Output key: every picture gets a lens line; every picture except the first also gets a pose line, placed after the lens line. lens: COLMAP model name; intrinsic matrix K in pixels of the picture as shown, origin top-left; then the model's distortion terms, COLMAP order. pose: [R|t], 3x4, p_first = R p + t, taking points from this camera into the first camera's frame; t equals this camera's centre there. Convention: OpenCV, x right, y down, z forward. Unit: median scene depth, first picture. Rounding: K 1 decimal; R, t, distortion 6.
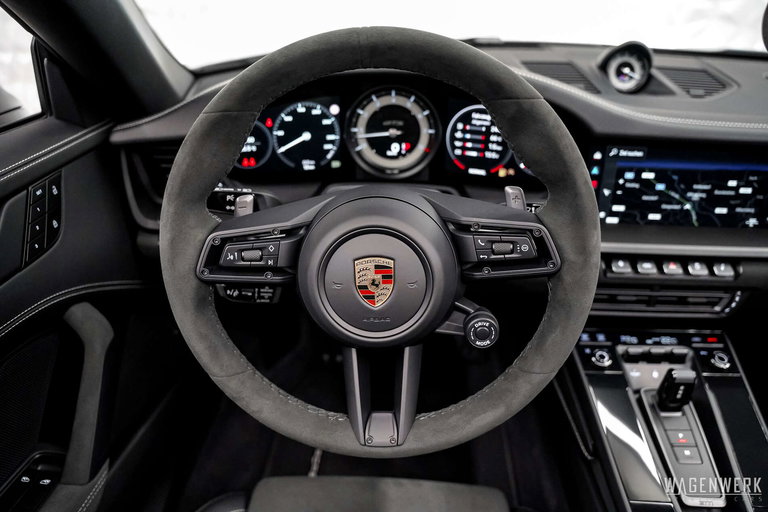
lens RADIAL K [[522.4, 0, 384.0], [0, 522.4, 256.0], [0, 0, 1]] dist [-0.157573, 0.108307]
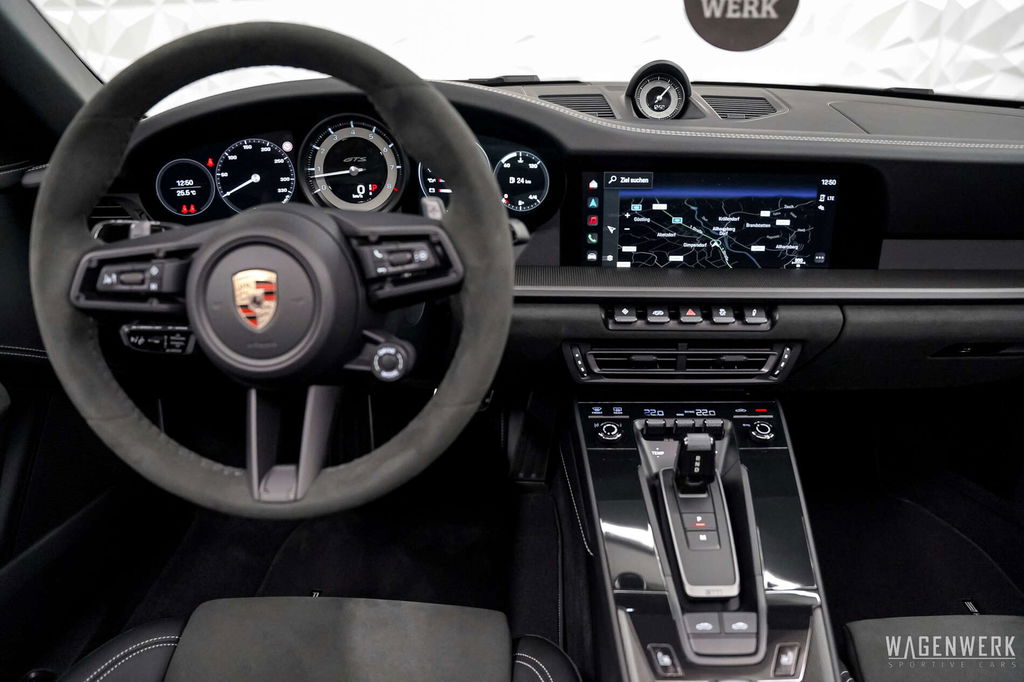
lens RADIAL K [[696.6, 0, 512.0], [0, 696.6, 341.0], [0, 0, 1]] dist [-0.157573, 0.108307]
pose [[0.999736, -0.022967, 0.001053, 0.275510], [0.022961, 0.995001, -0.097190, 0.161321], [0.001185, 0.097188, 0.995265, -0.099341]]
